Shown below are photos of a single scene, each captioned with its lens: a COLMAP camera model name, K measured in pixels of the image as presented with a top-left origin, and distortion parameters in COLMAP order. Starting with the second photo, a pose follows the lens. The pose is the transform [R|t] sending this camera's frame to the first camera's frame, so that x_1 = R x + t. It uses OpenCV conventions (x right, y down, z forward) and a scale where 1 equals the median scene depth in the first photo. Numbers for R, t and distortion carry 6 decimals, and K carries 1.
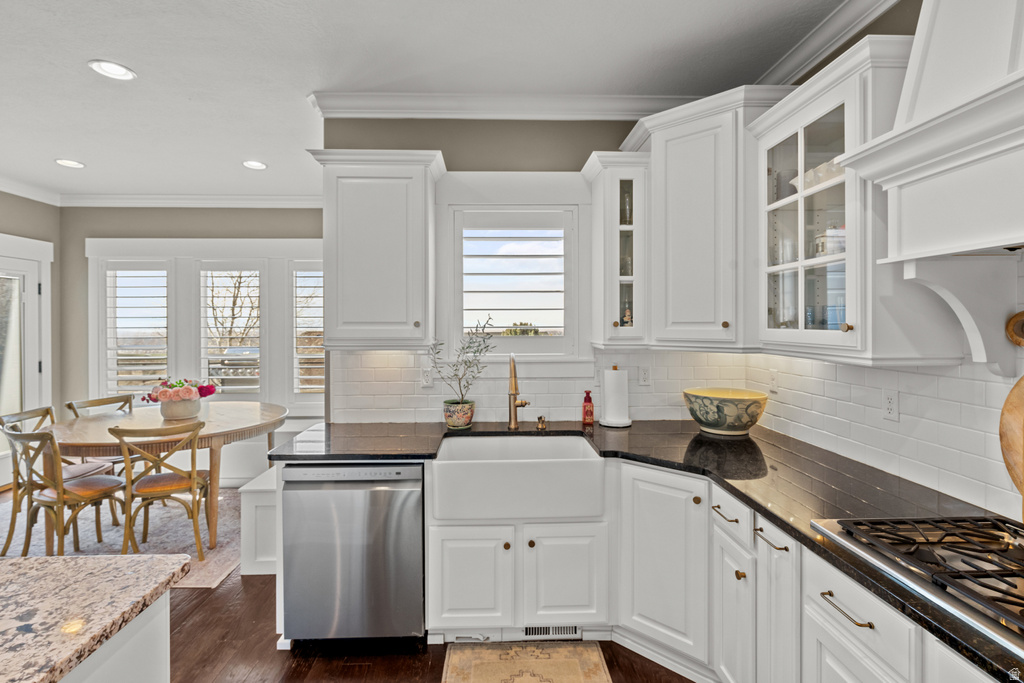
lens RADIAL K [[474.7, 0, 508.4], [0, 474.7, 326.2], [0, 0, 1]] dist [0.001511, 0.000465]
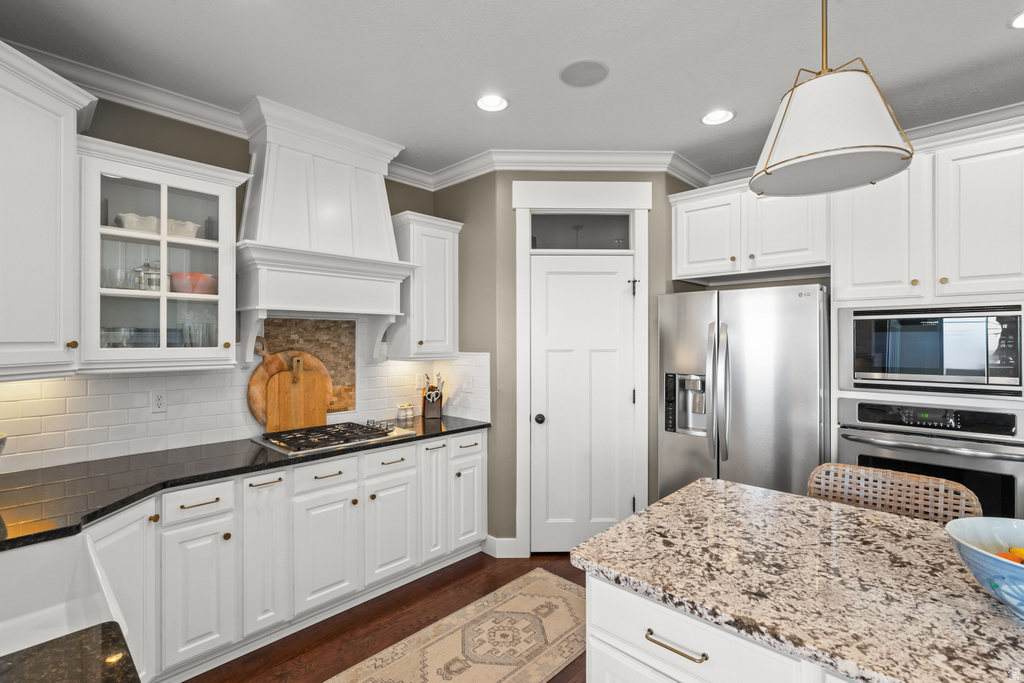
lens RADIAL K [[476.9, 0, 506.9], [0, 476.9, 338.4], [0, 0, 1]] dist [-0.003138, -0.000332]
pose [[-0.693275, 0.006194, 0.720646, -0.847873], [0.009260, 0.999957, 0.000313, -0.008764], [-0.720613, 0.006890, -0.693303, 1.159149]]
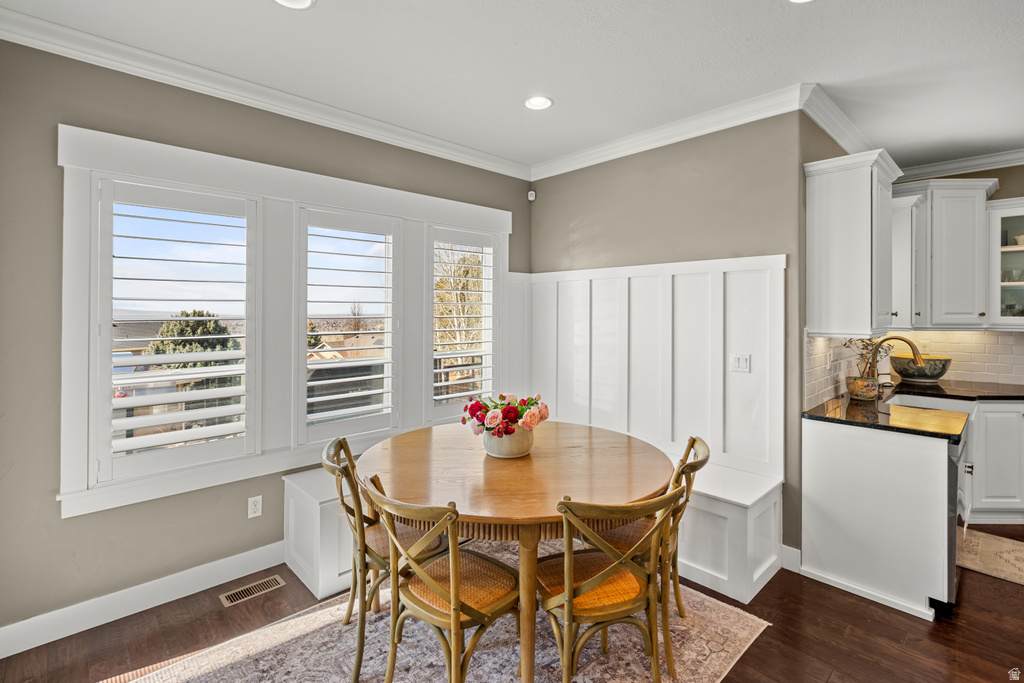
lens RADIAL K [[477.4, 0, 509.7], [0, 477.4, 309.3], [0, 0, 1]] dist [0.001057, 0.000463]
pose [[0.753138, 0.008361, 0.657809, -2.188697], [0.000389, 0.999913, -0.013155, 0.000680], [-0.657862, 0.010163, 0.753070, 0.926387]]
